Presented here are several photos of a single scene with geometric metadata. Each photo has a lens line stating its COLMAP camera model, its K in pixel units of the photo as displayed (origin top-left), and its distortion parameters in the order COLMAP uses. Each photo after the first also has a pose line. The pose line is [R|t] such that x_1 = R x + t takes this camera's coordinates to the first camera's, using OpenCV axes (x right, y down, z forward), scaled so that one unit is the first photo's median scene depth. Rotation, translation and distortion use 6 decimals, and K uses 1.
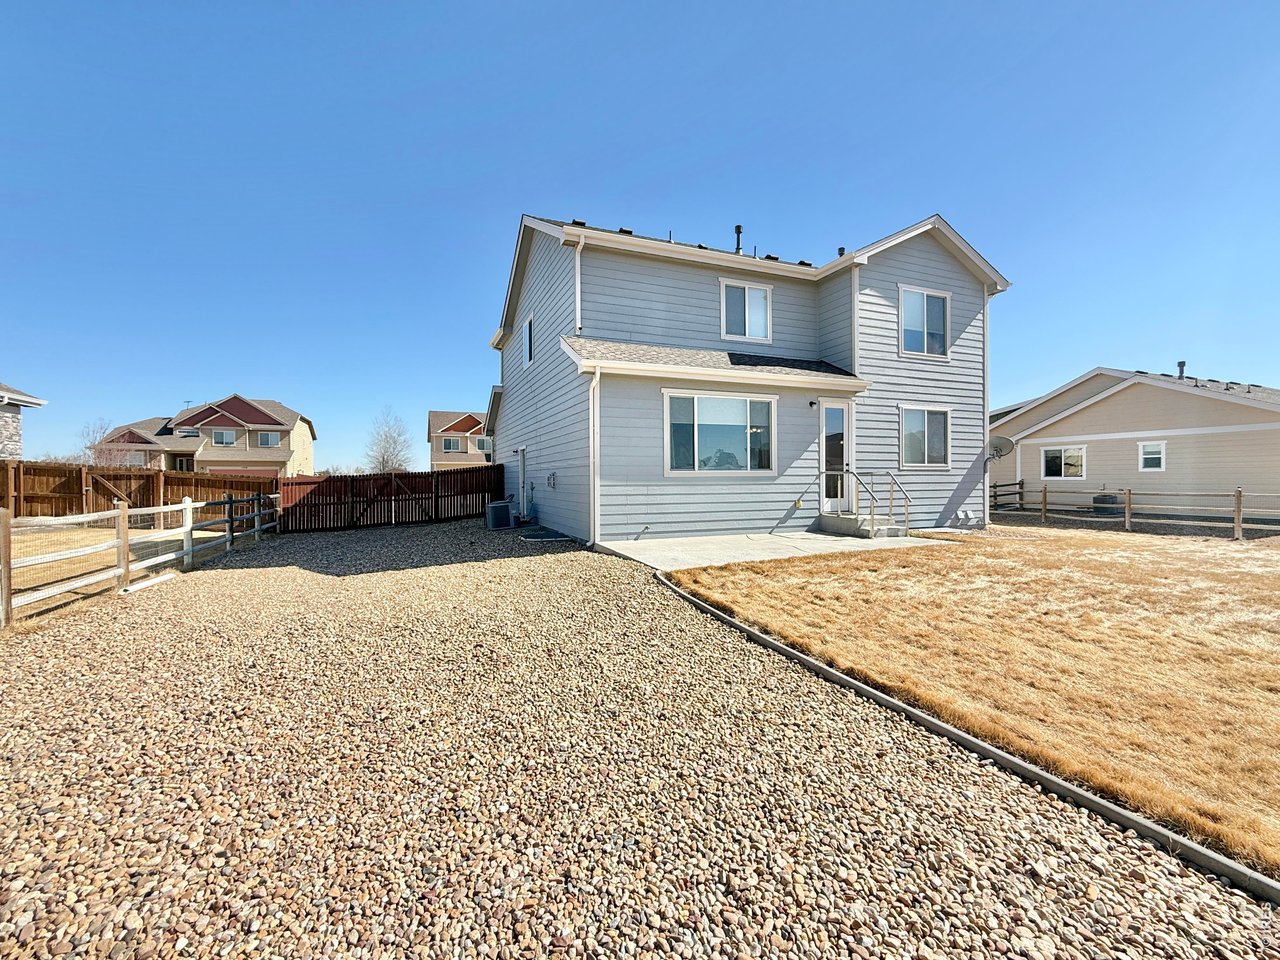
lens RADIAL K [[554.9, 0, 635.0], [0, 554.9, 481.6], [0, 0, 1]] dist [-0.000593, 0.000219]
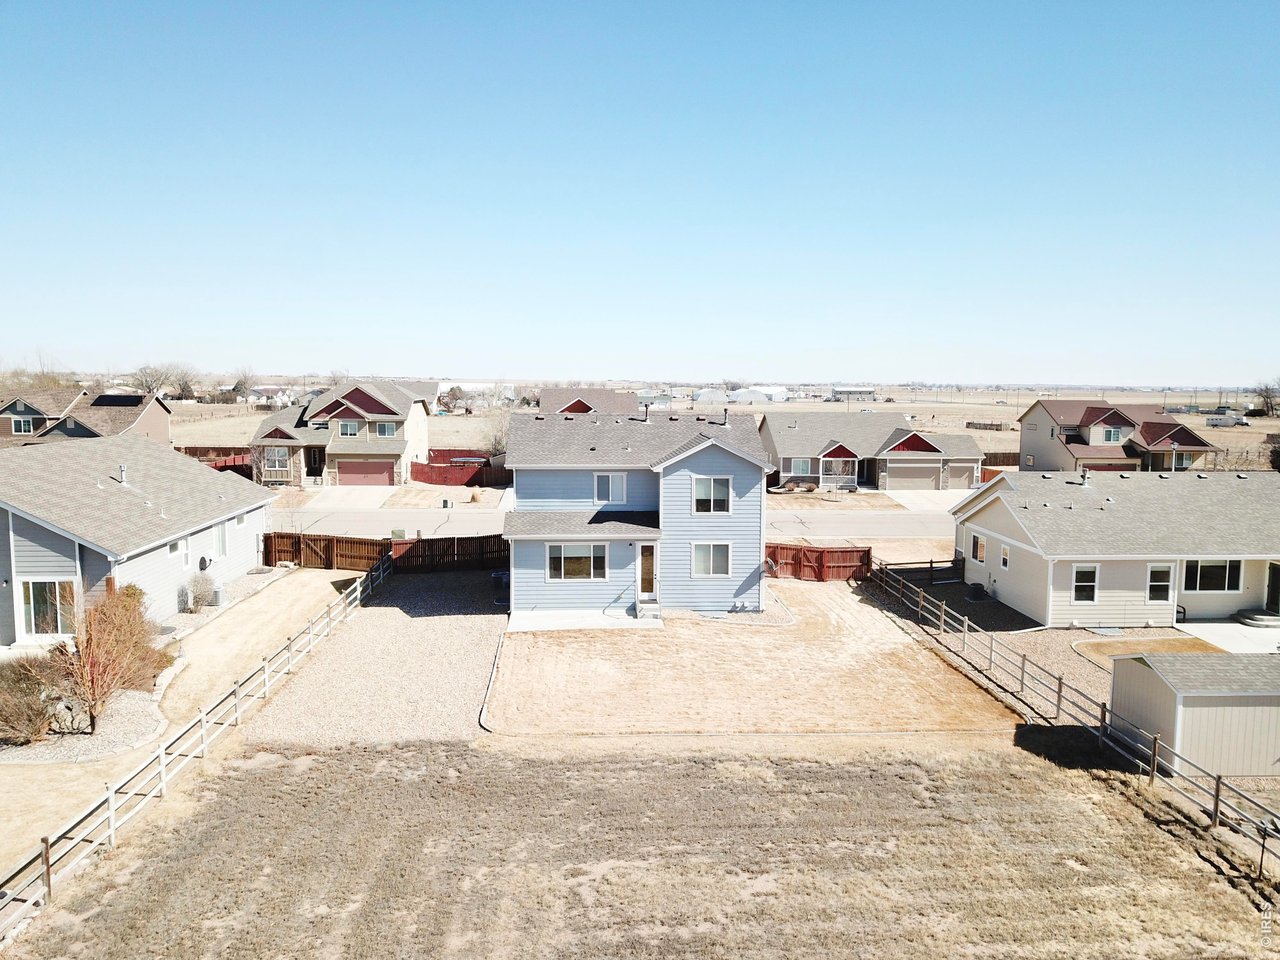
lens RADIAL K [[982.8, 0, 632.9], [0, 982.8, 473.5], [0, 0, 1]] dist [0.011492, 0.001032]
pose [[0.943509, 0.044528, -0.328340, 1.249685], [-0.013625, 0.995305, 0.095825, -0.620259], [0.331065, -0.085938, 0.939686, -1.896711]]
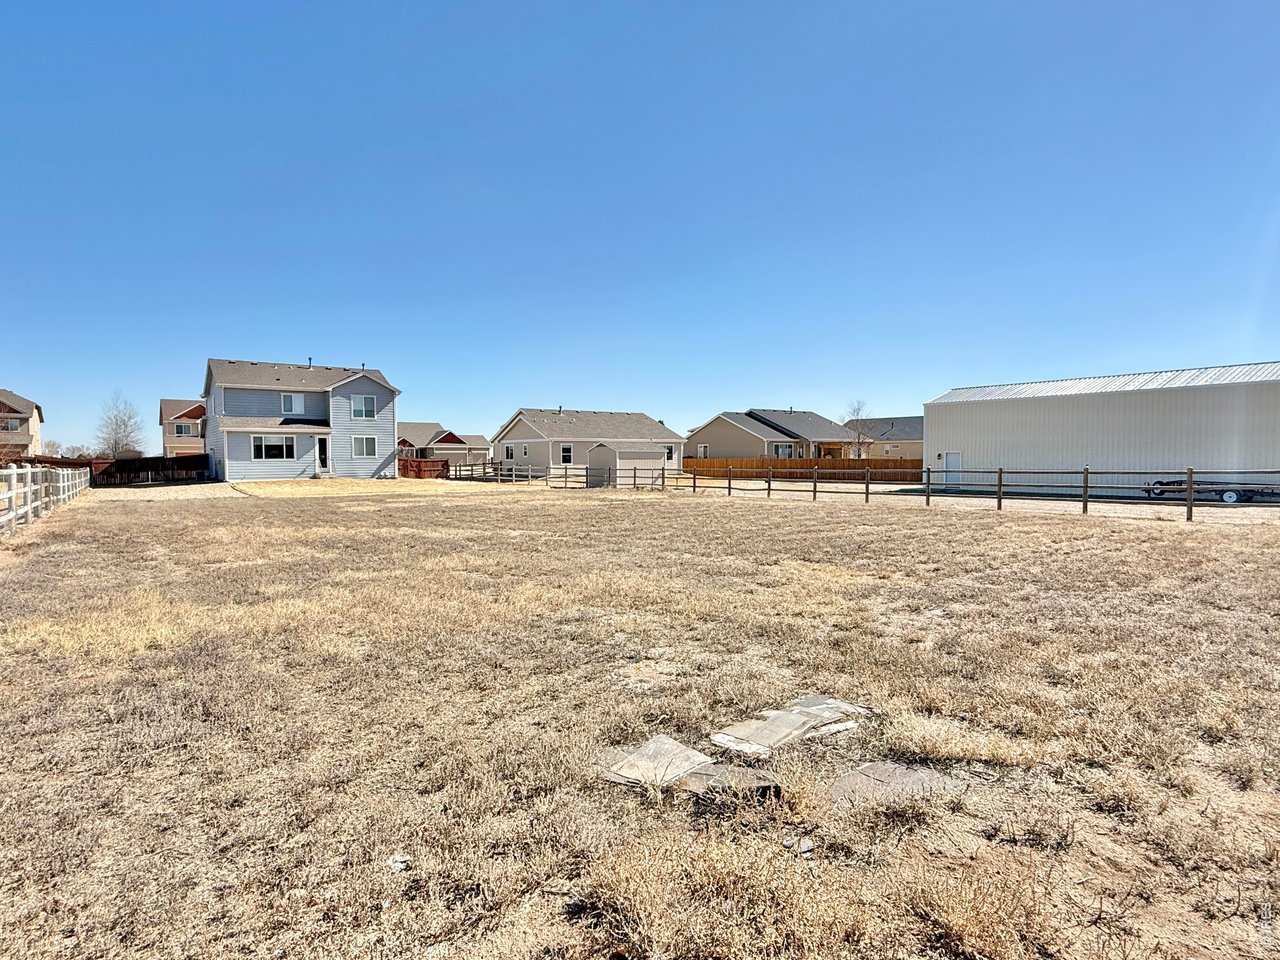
lens RADIAL K [[702.6, 0, 642.1], [0, 702.6, 480.8], [0, 0, 1]] dist [-0.000667, -0.000645]
pose [[0.968411, -0.008607, 0.249209, 0.976971], [0.000711, 0.999495, 0.031755, -0.016452], [-0.249357, -0.030575, 0.967929, -2.807926]]
